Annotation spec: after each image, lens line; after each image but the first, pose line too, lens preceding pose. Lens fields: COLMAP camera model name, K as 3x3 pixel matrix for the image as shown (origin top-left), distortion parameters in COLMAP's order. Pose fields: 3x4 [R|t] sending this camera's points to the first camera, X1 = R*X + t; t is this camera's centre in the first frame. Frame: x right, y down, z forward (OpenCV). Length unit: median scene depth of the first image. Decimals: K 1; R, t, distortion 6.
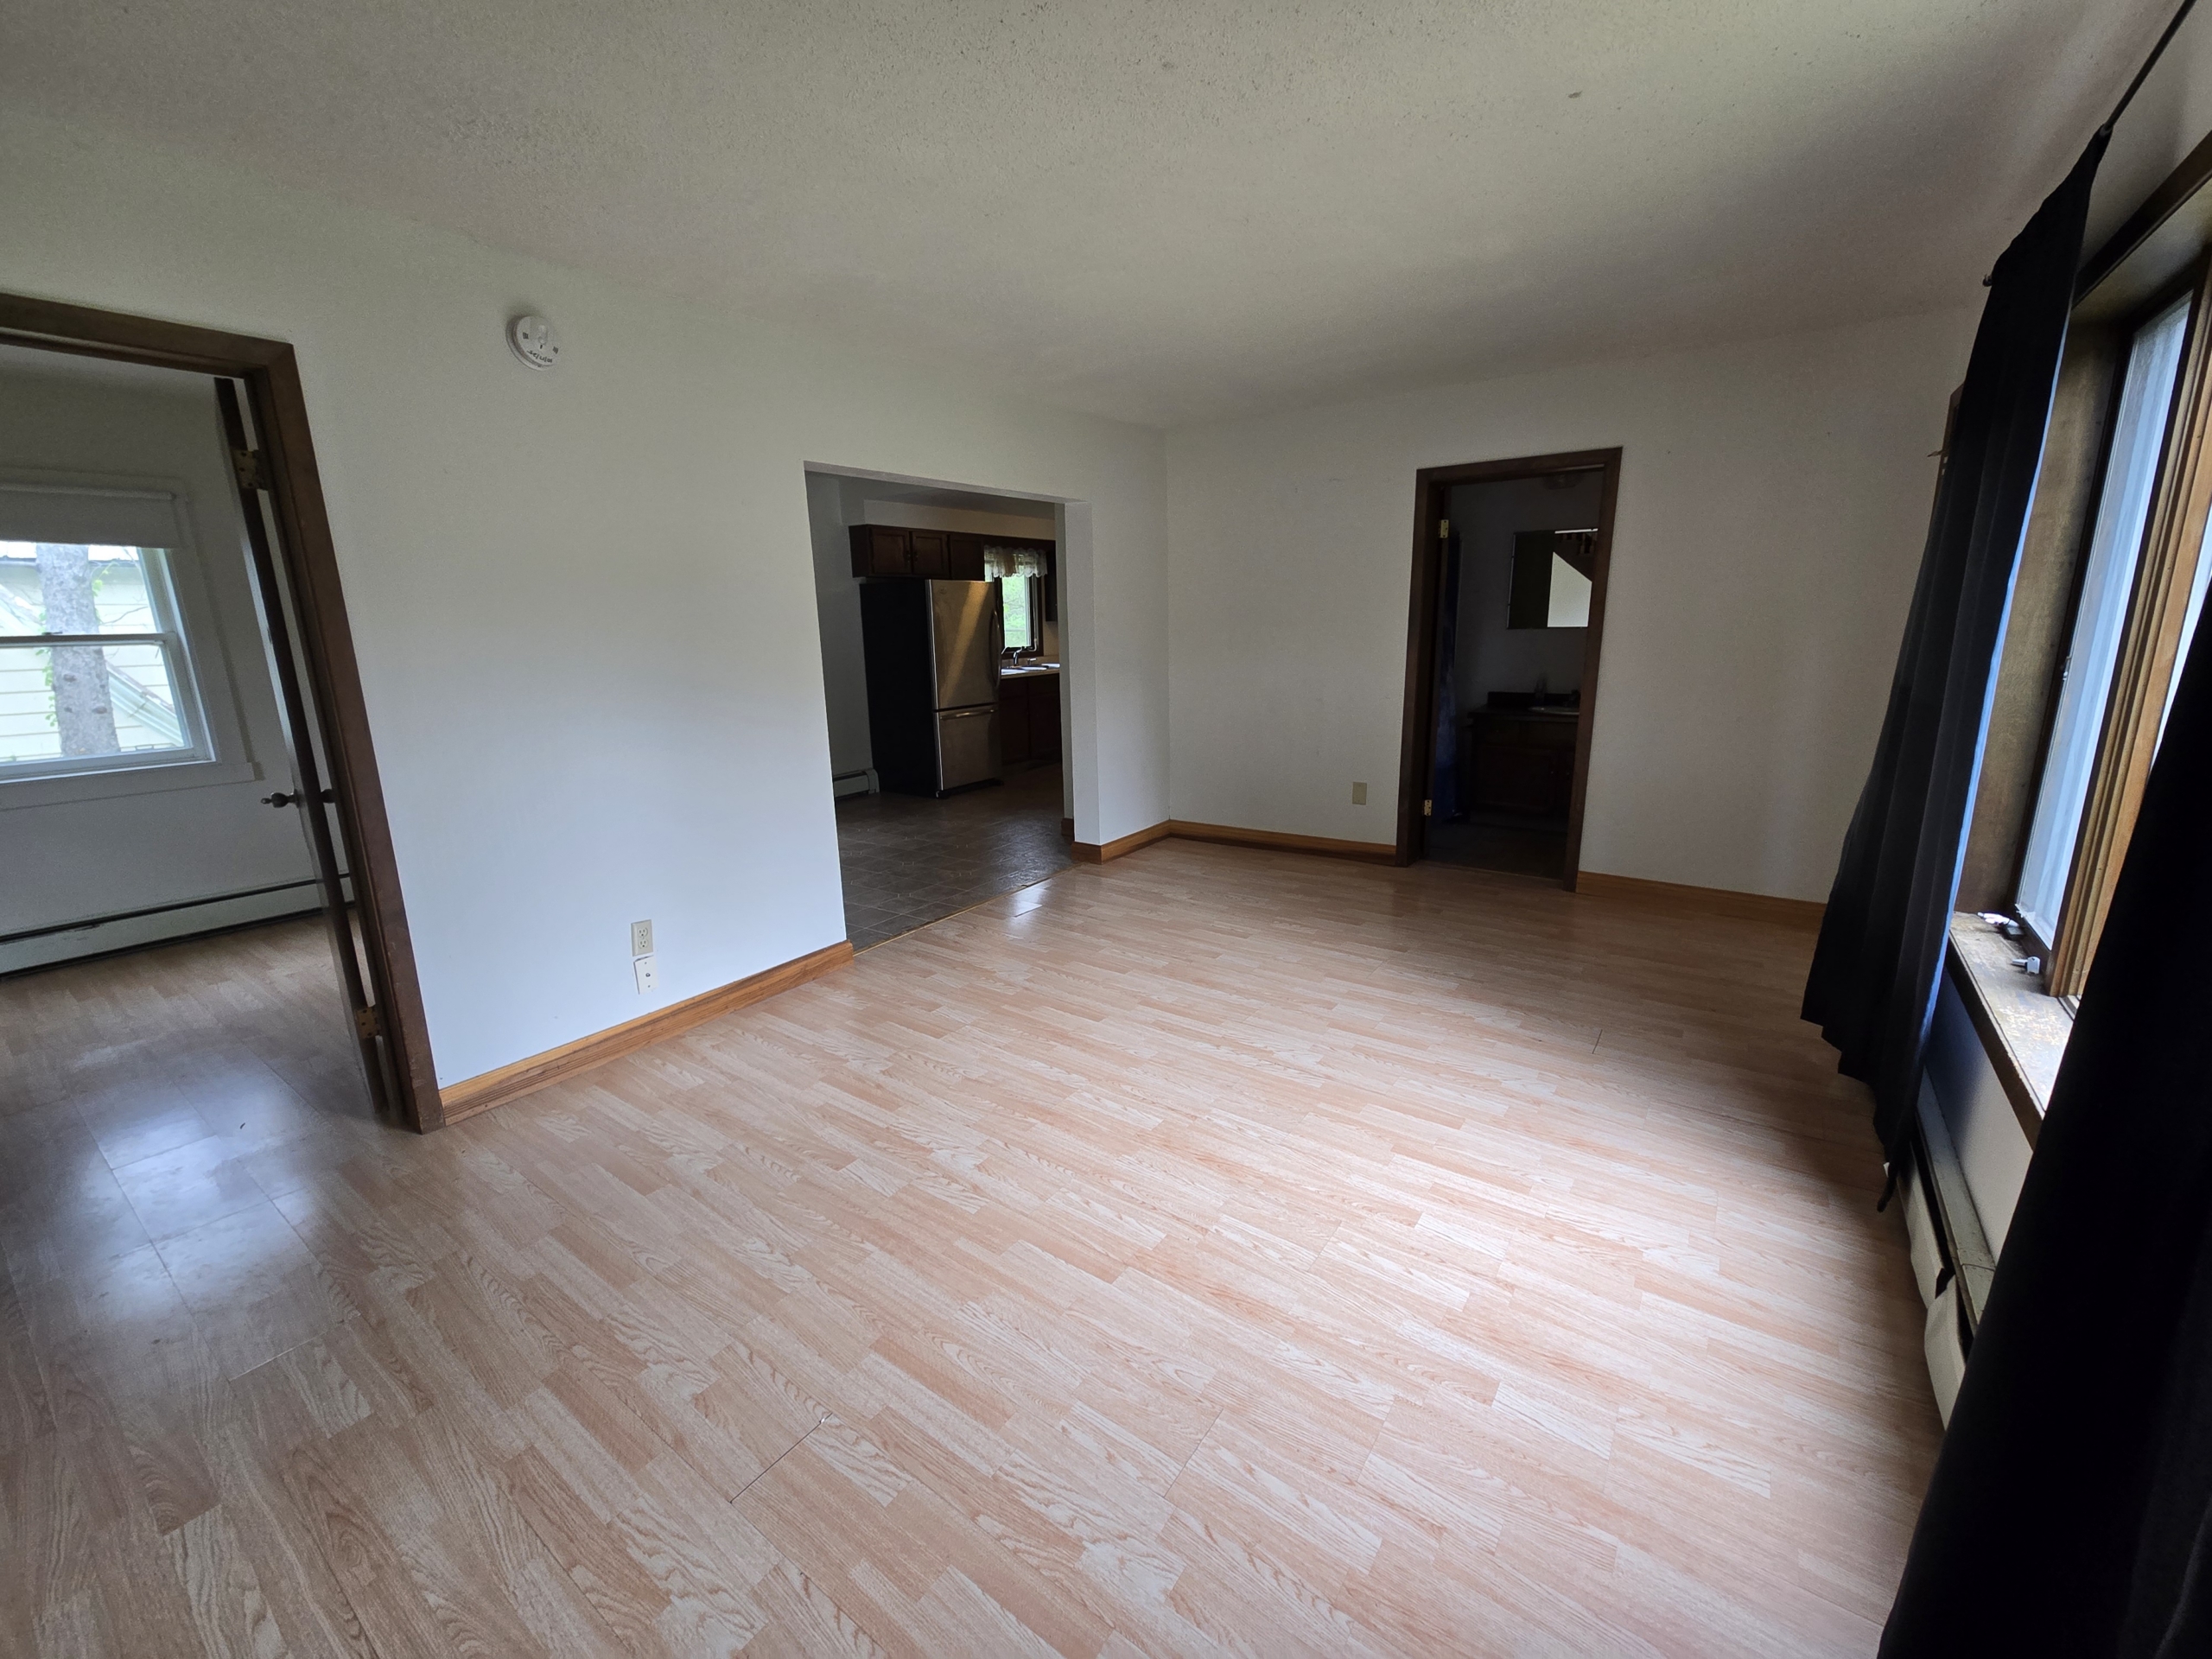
lens RADIAL K [[899.2, 0, 1067.5], [0, 899.2, 813.2], [0, 0, 1]] dist [-0.004498, -0.000569]
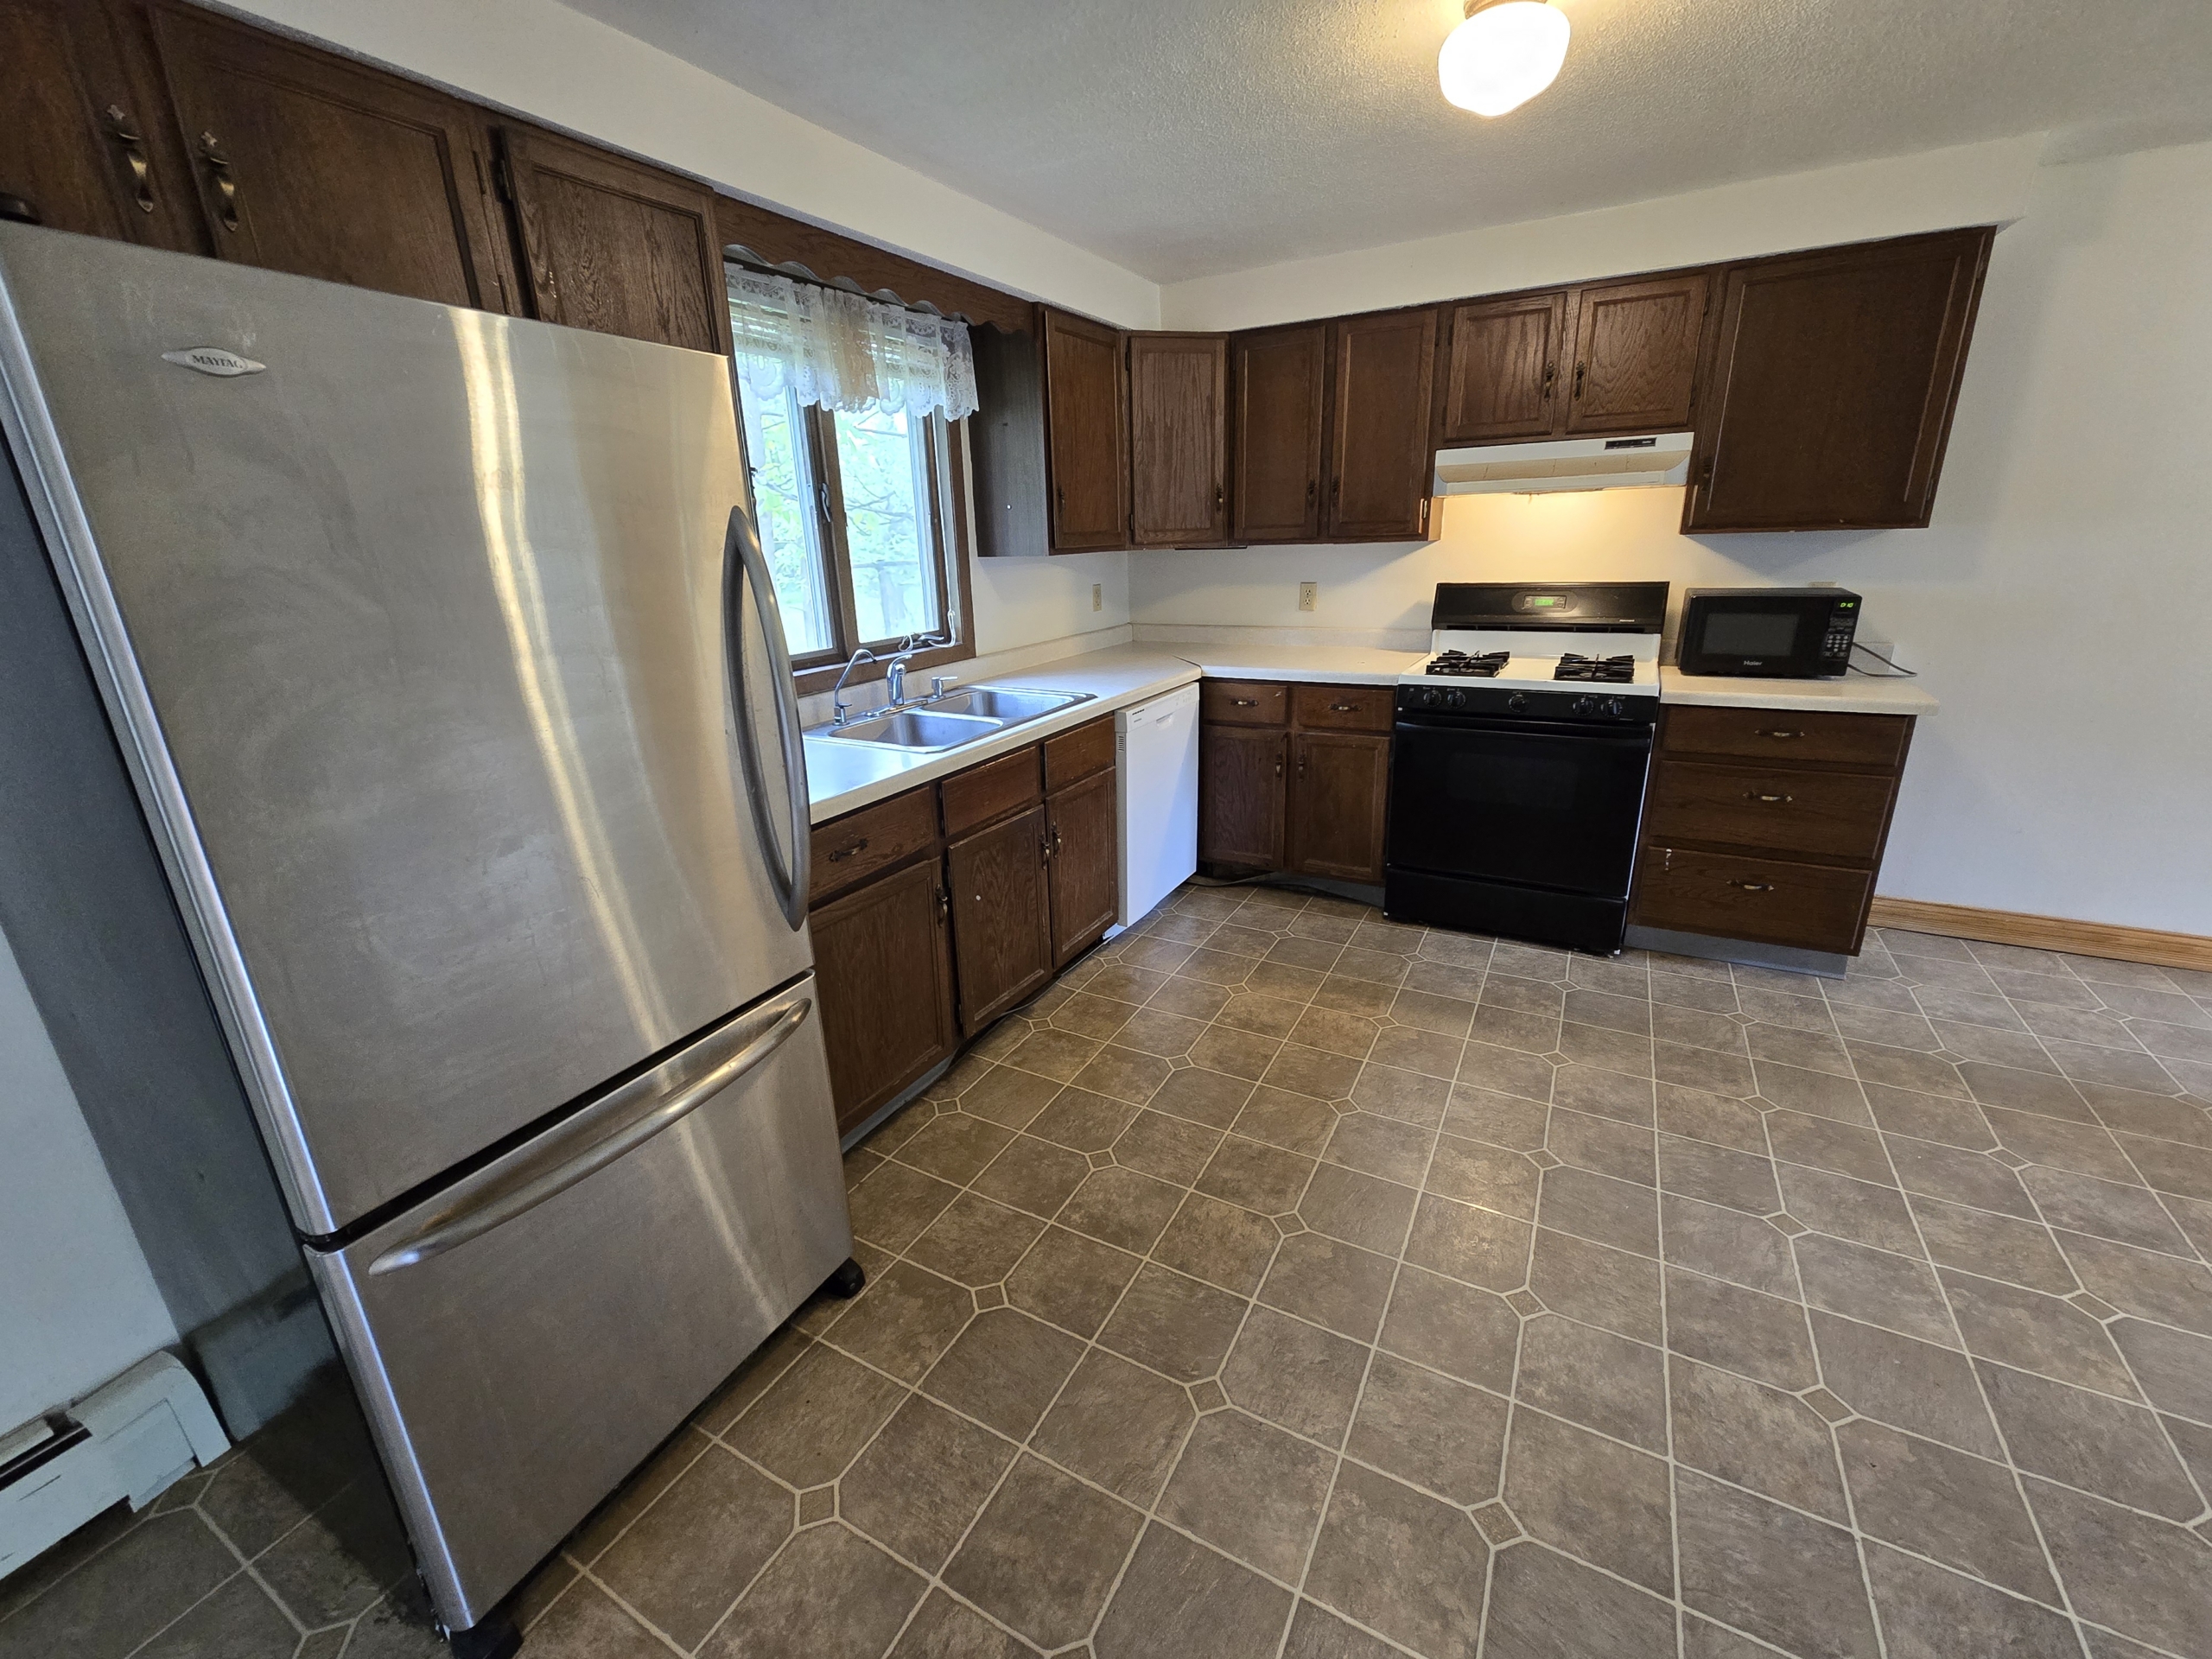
lens RADIAL K [[899.2, 0, 1096.7], [0, 899.2, 821.6], [0, 0, 1]] dist [-0.004498, -0.000569]
pose [[0.990284, -0.046851, 0.130928, -0.070227], [0.034985, 0.995190, 0.091504, -0.339767], [-0.134585, -0.086034, 0.987160, 1.530634]]
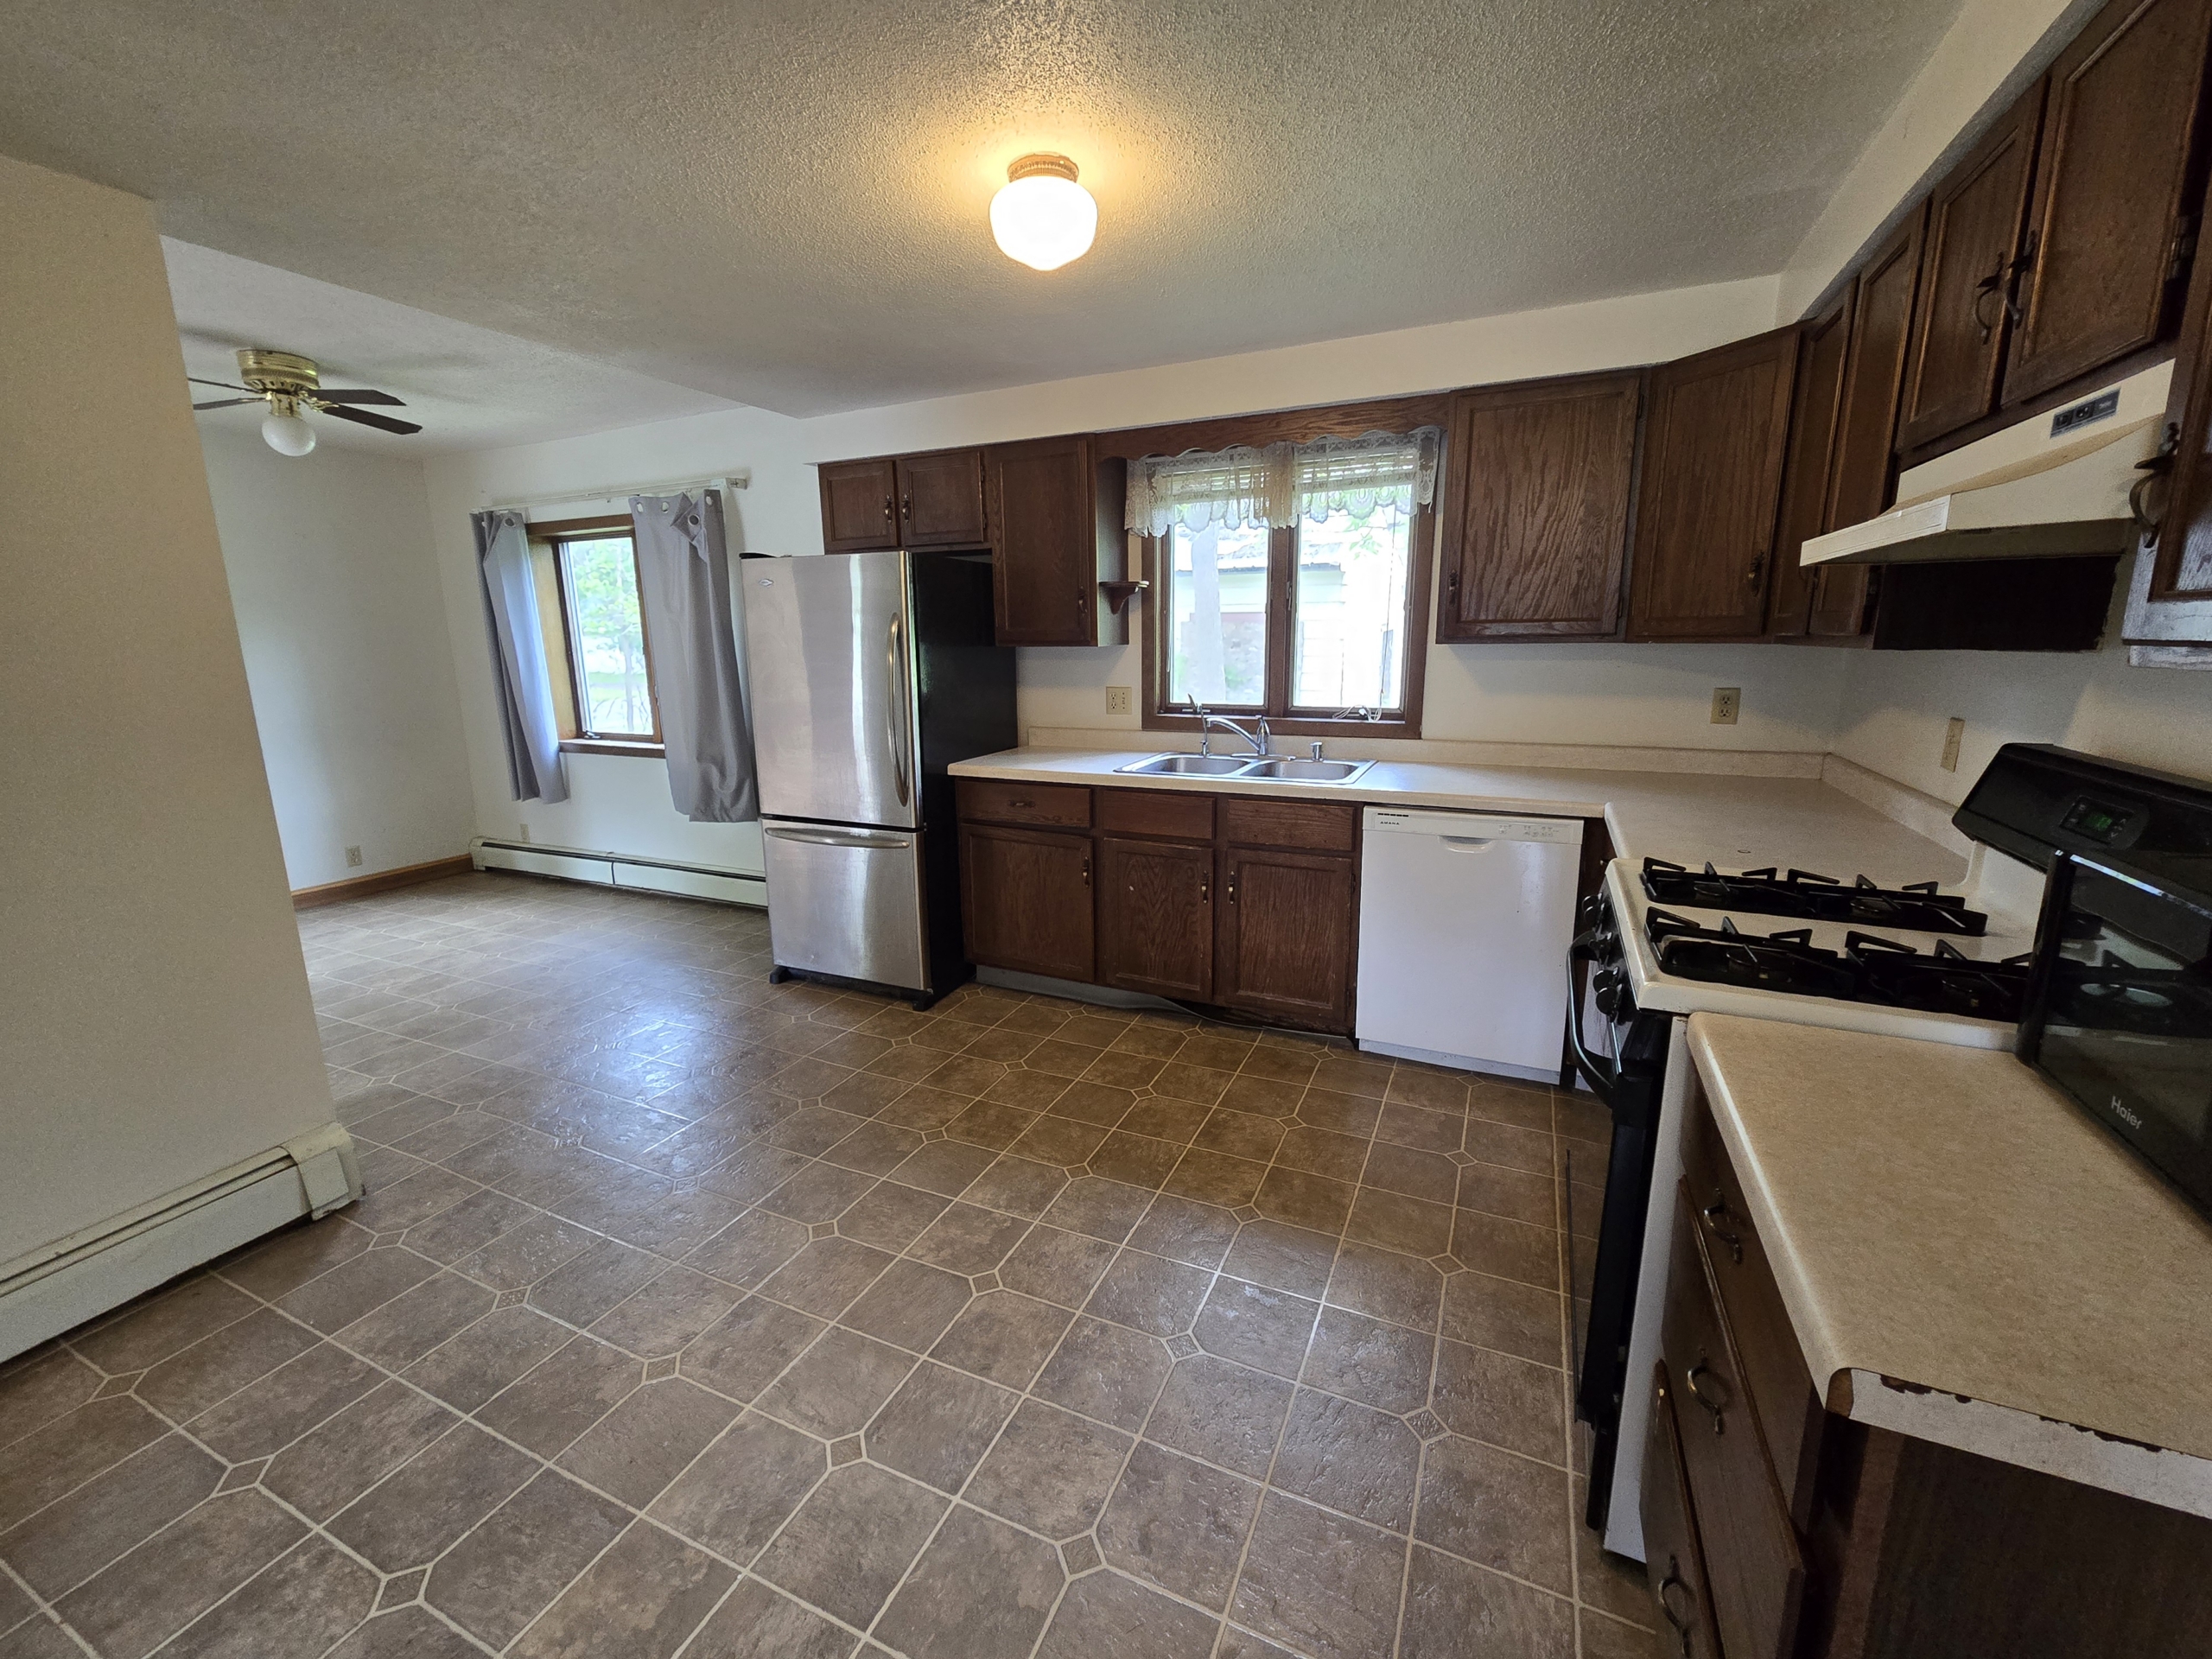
lens RADIAL K [[899.2, 0, 1097.3], [0, 899.2, 818.9], [0, 0, 1]] dist [-0.004498, -0.000569]
pose [[0.214730, 0.223447, -0.950769, 0.218164], [-0.204368, 0.962207, 0.179979, -0.376889], [0.955052, 0.155660, 0.252280, 1.669301]]
